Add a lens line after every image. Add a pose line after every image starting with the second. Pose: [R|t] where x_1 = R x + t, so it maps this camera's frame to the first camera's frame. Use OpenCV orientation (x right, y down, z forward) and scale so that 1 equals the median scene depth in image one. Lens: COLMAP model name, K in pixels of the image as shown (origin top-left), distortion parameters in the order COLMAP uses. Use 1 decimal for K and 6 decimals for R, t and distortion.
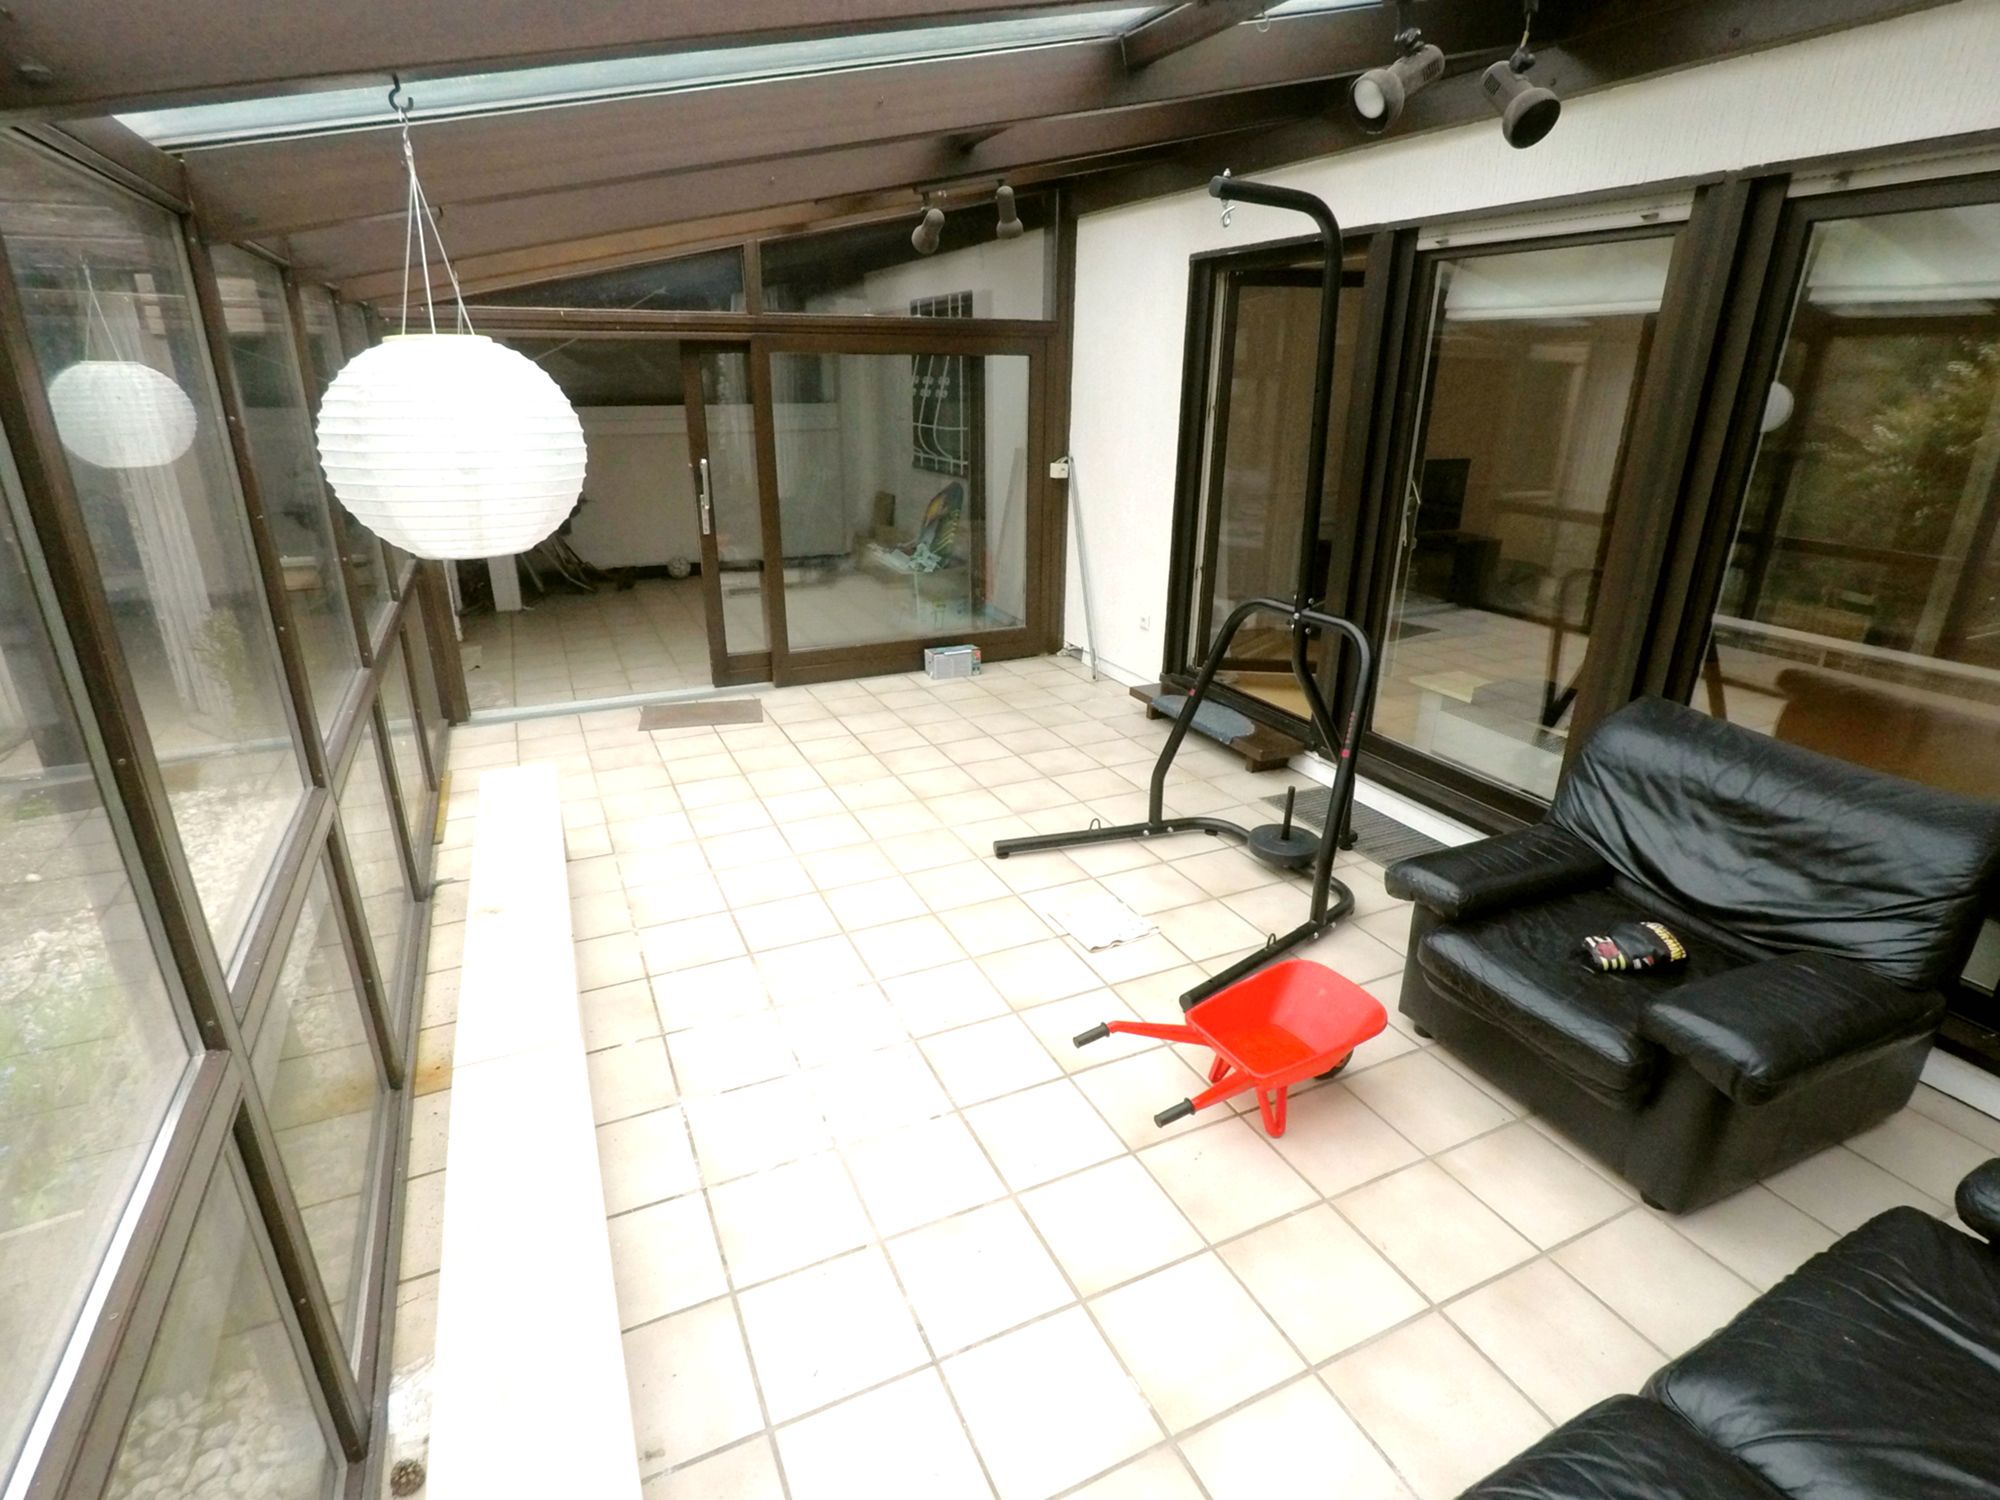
lens RADIAL K [[1006.3, 0, 1000.0], [0, 1006.3, 750.0], [0, 0, 1]] dist [0.001079, -0.000117]
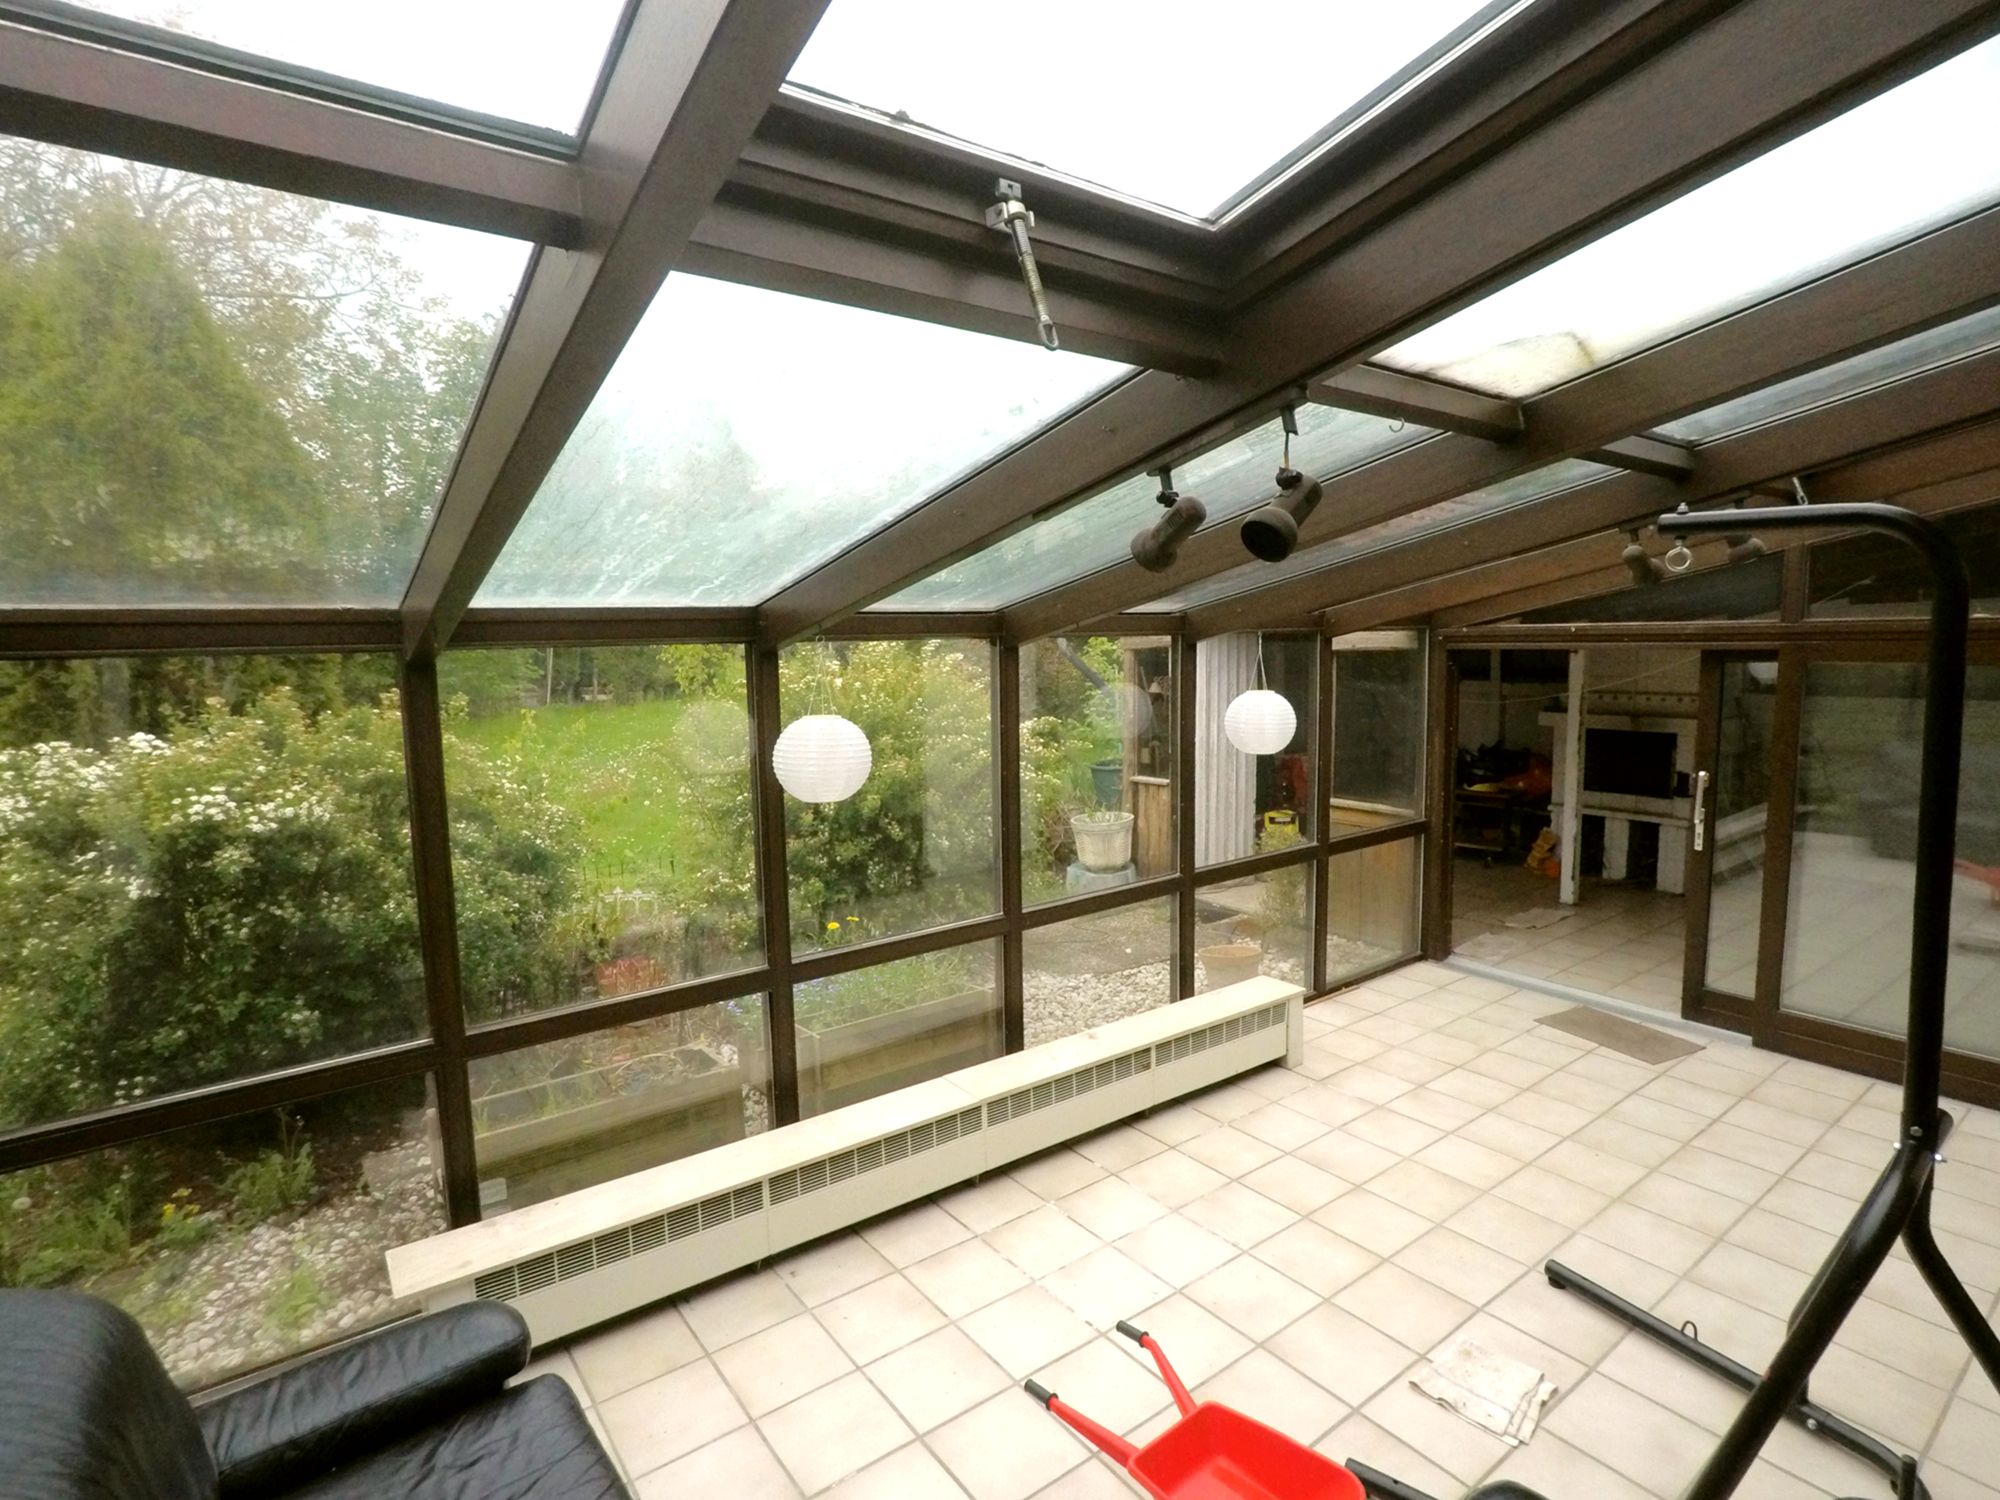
lens RADIAL K [[1010.0, 0, 1000.0], [0, 1010.0, 750.0], [0, 0, 1]] dist [-0.027763, 0.009283]
pose [[0.199428, 0.099973, -0.974799, 0.478605], [-0.326552, 0.944701, 0.030079, -0.130091], [0.923901, 0.312324, 0.221046, 0.210630]]
